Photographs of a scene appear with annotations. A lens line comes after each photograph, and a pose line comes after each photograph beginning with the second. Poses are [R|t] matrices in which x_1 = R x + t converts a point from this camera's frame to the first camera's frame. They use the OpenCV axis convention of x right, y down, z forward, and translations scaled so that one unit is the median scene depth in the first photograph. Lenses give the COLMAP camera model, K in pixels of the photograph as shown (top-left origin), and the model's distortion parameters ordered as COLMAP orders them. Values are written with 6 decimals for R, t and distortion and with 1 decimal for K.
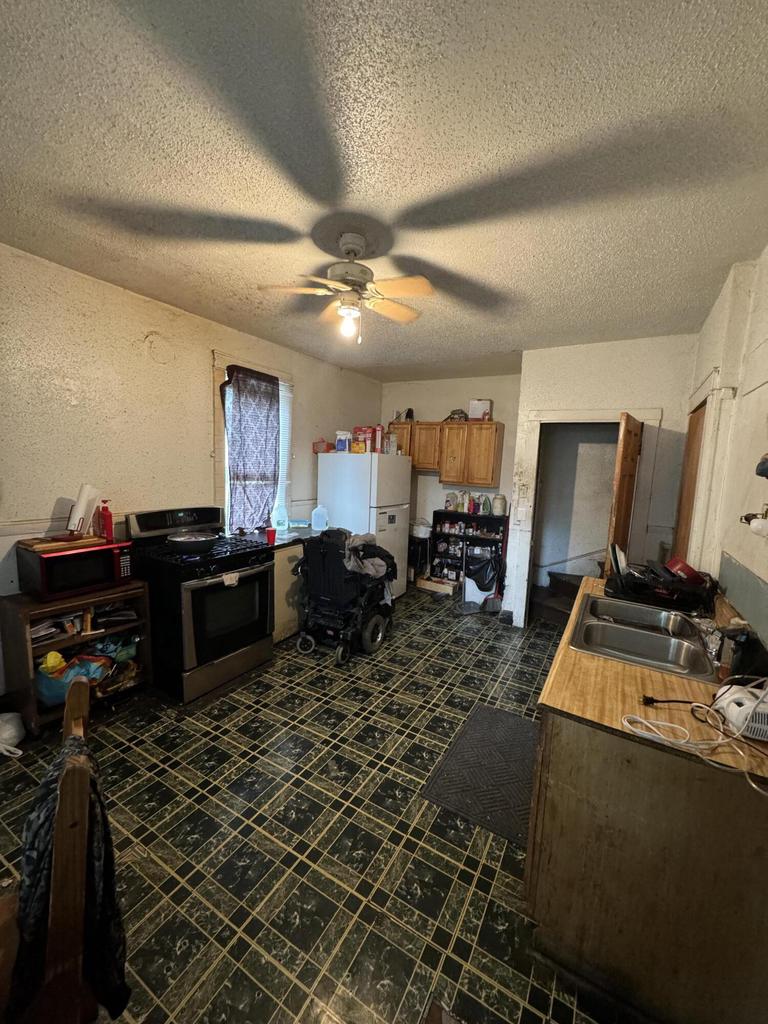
lens RADIAL K [[410.2, 0, 387.0], [0, 410.2, 510.1], [0, 0, 1]] dist [-0.003687, 0.000254]
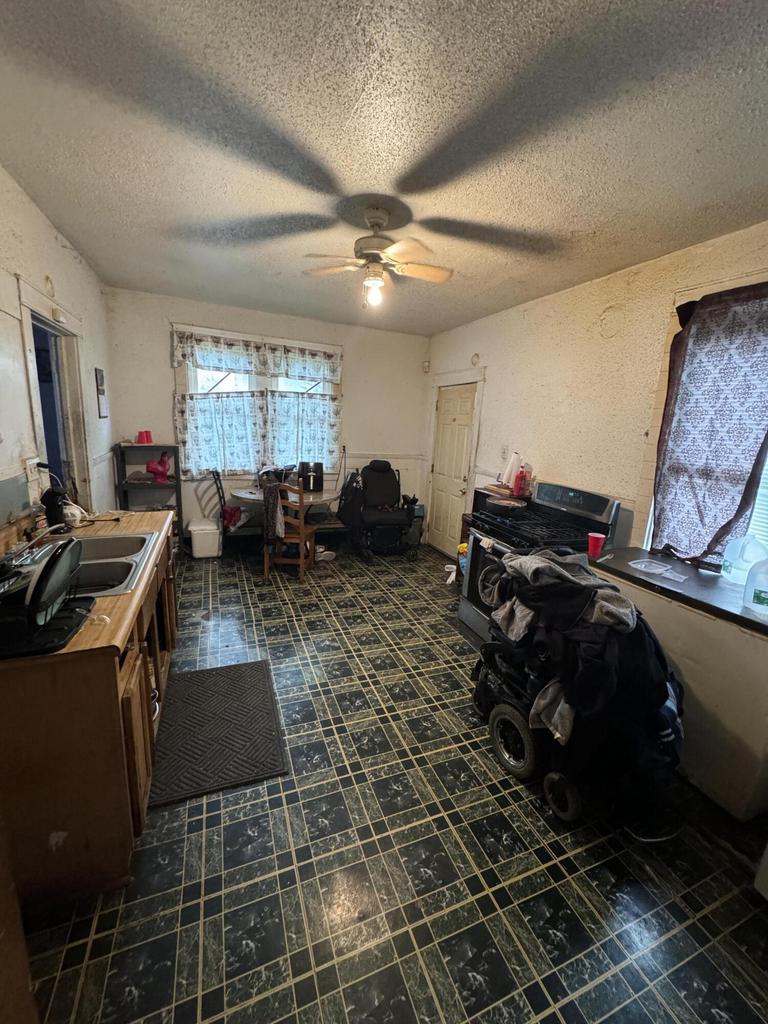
lens RADIAL K [[410.2, 0, 387.7], [0, 410.2, 511.7], [0, 0, 1]] dist [-0.003687, 0.000254]
pose [[-0.615820, 0.101341, -0.781342, 0.611888], [-0.166884, 0.952415, 0.255060, -0.143438], [0.770010, 0.287464, -0.569604, 1.393862]]
